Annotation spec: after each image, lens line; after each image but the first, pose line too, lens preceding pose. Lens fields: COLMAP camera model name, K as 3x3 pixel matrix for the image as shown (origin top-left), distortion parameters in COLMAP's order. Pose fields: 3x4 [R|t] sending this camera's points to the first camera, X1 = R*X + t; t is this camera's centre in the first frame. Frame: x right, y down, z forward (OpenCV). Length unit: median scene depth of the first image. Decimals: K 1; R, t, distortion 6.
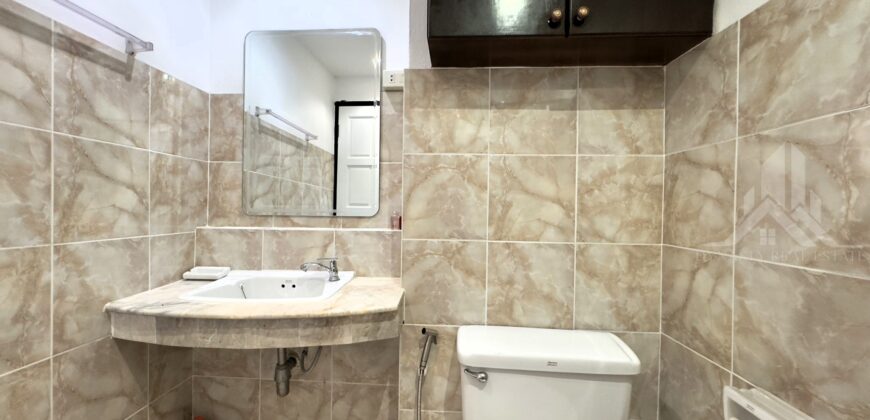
lens RADIAL K [[346.8, 0, 435.6], [0, 346.8, 209.3], [0, 0, 1]] dist [-0.002558, 0.000043]
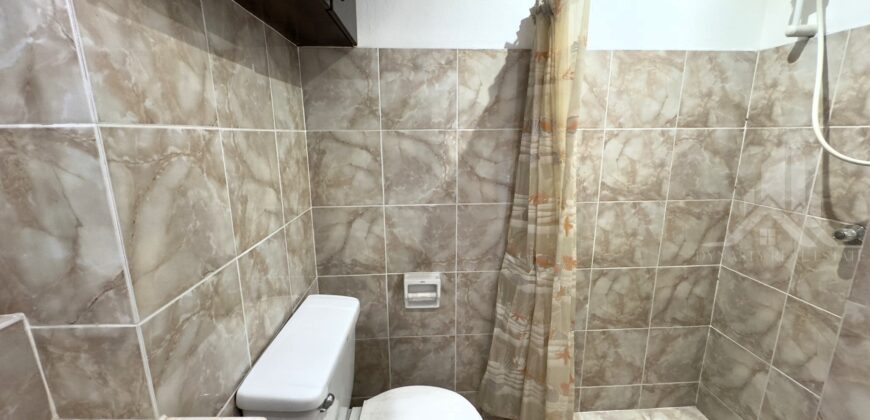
lens RADIAL K [[346.8, 0, 436.5], [0, 346.8, 209.8], [0, 0, 1]] dist [-0.002558, 0.000043]
pose [[-0.098832, -0.224150, 0.969530, -0.600576], [0.010282, 0.974018, 0.226235, -0.171919], [-0.995051, 0.032328, -0.093959, 0.752232]]
